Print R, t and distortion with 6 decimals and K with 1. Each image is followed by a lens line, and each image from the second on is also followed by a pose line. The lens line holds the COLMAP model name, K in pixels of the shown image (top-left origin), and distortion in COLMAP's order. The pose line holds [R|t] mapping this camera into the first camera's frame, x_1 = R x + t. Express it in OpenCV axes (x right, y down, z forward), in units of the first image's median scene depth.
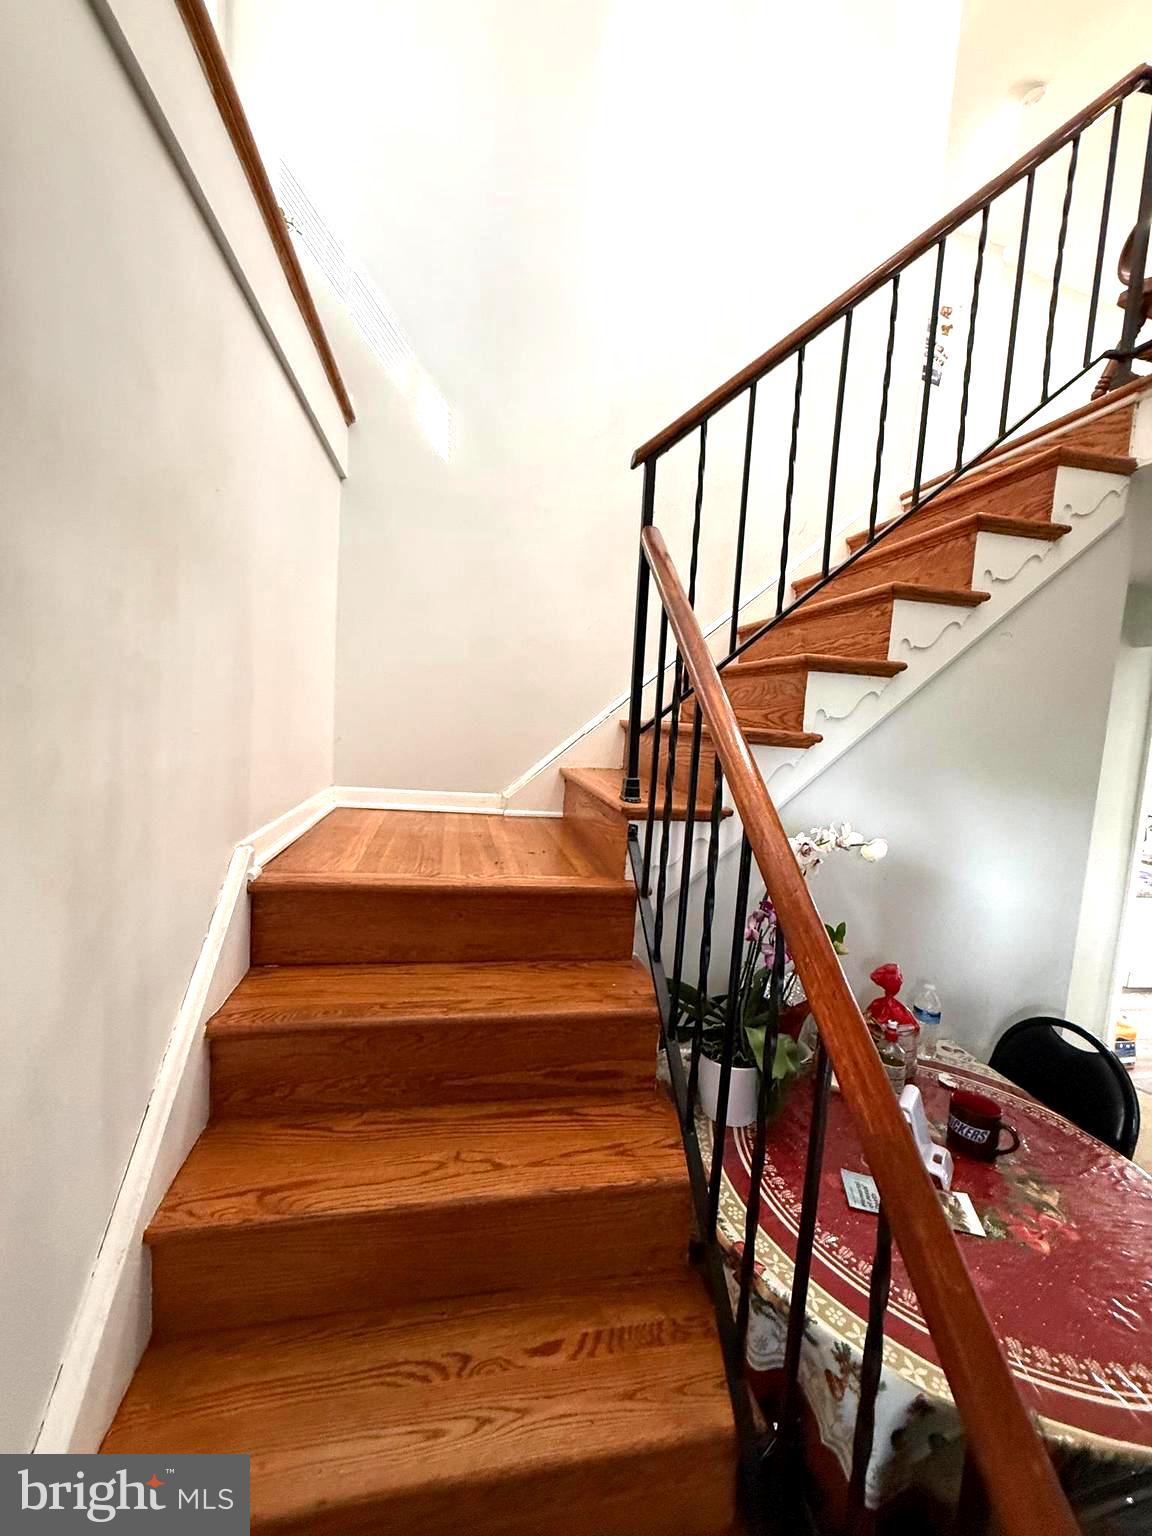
lens RADIAL K [[612.2, 0, 577.7], [0, 612.2, 768.8], [0, 0, 1]] dist [0.000368, 0.000131]
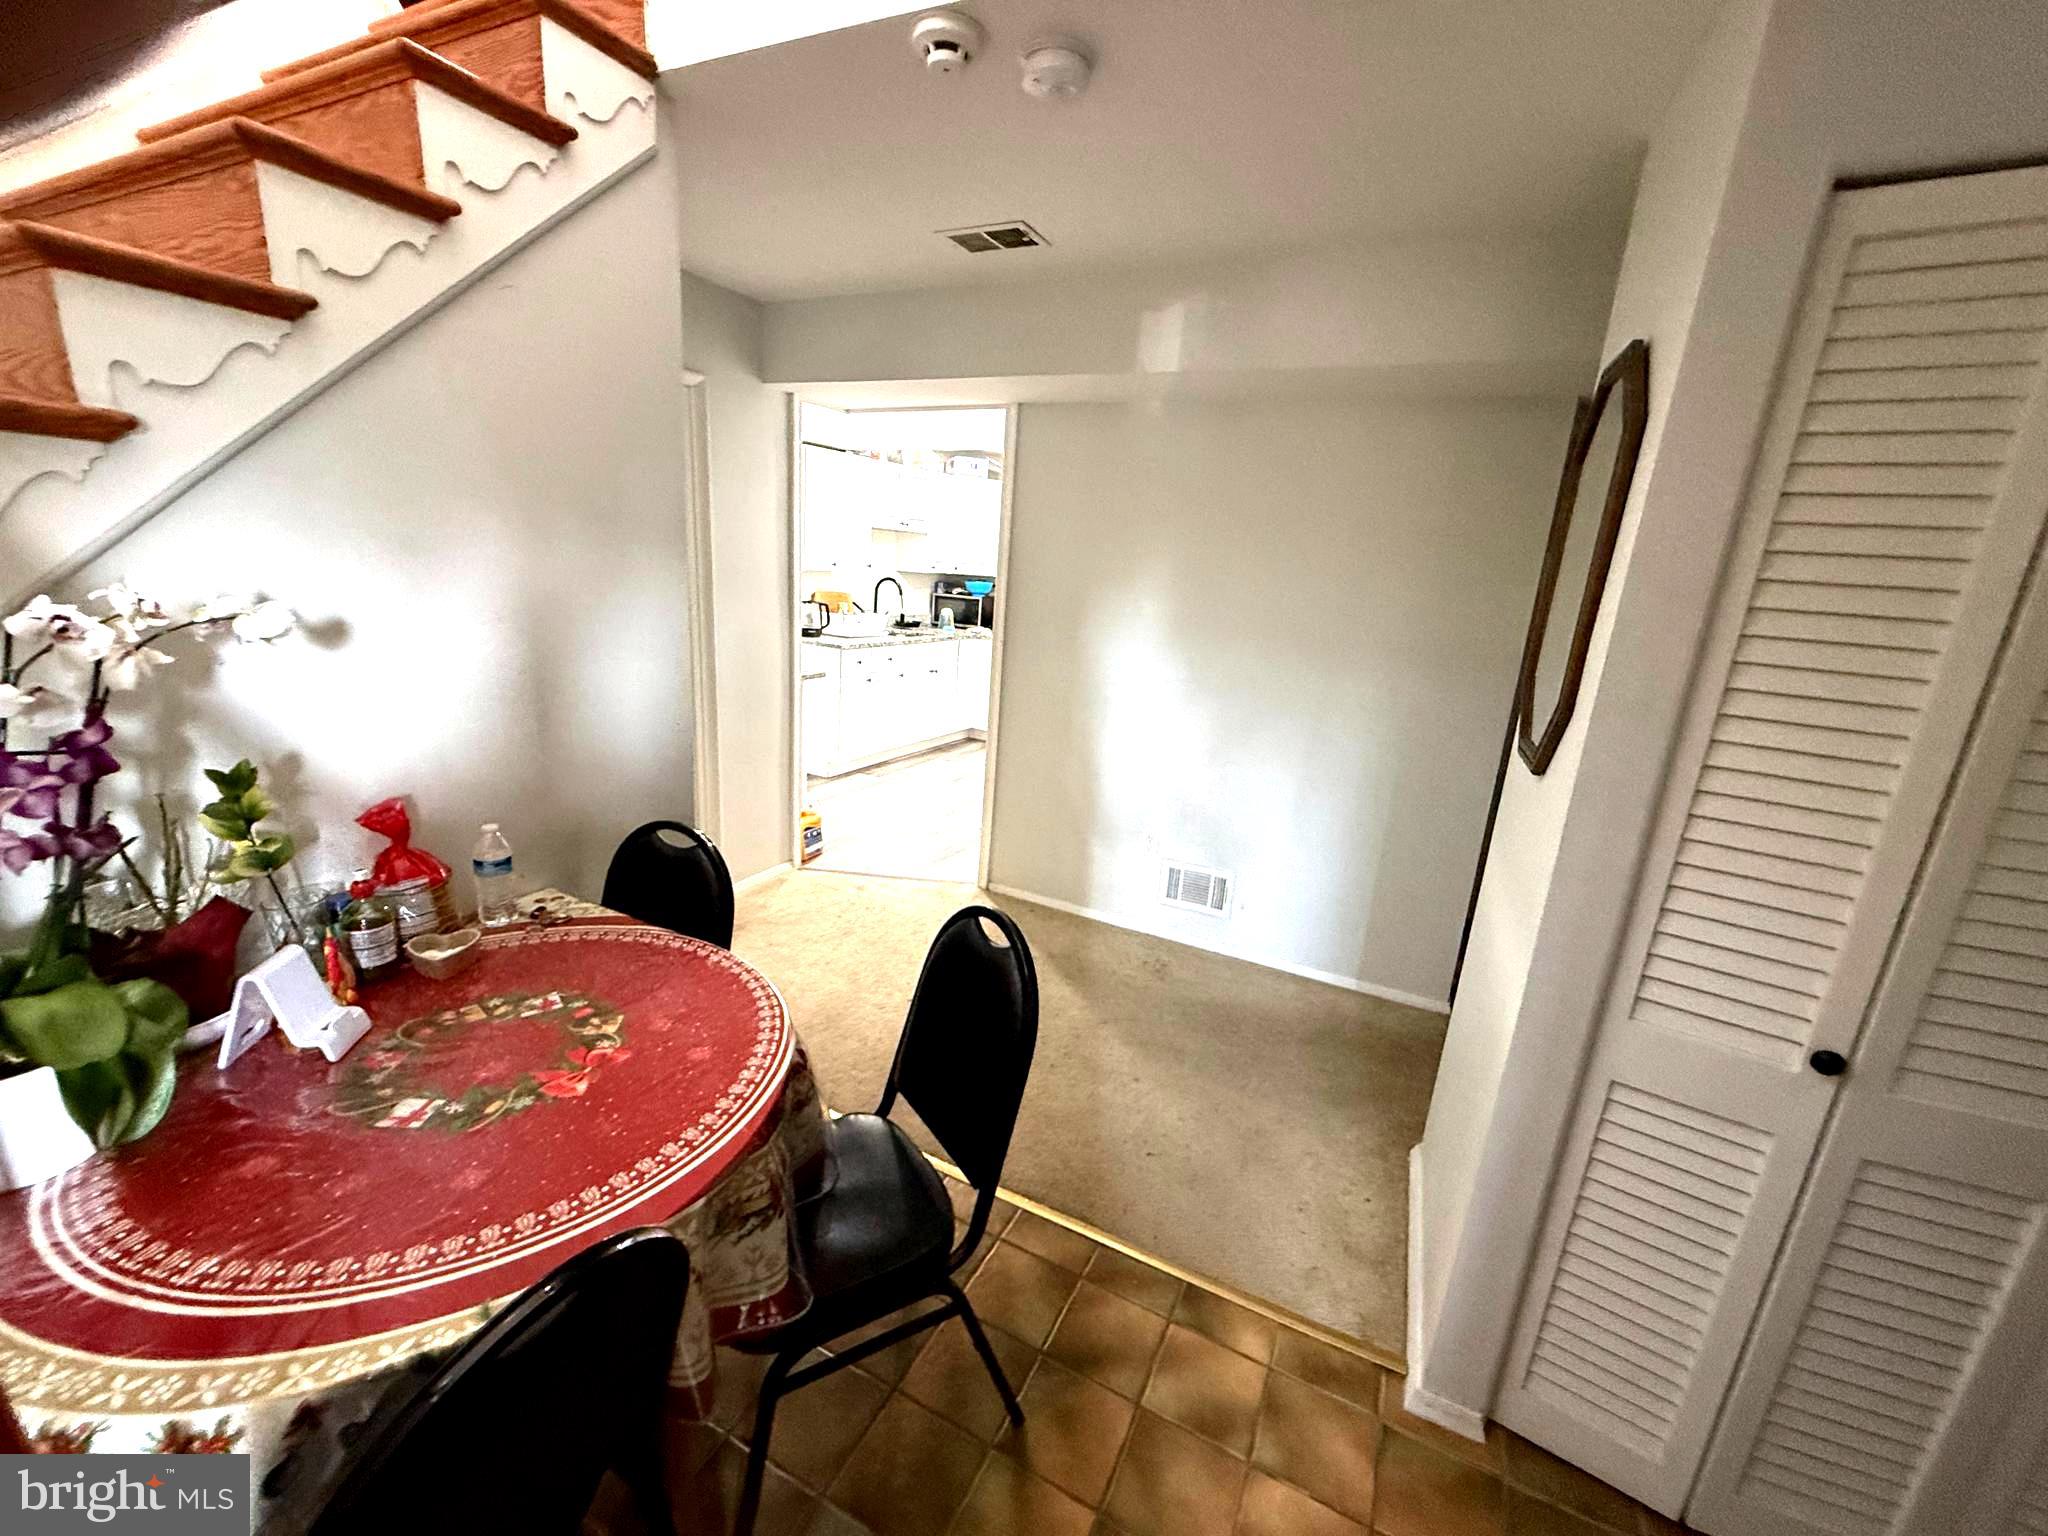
lens RADIAL K [[816.2, 0, 1024.3], [0, 816.2, 780.0], [0, 0, 1]] dist [0.000368, 0.000131]
pose [[0.602474, -0.231591, 0.763800, 0.247117], [0.037092, 0.964067, 0.263056, 0.082922], [-0.797276, -0.130154, 0.589416, -0.028355]]
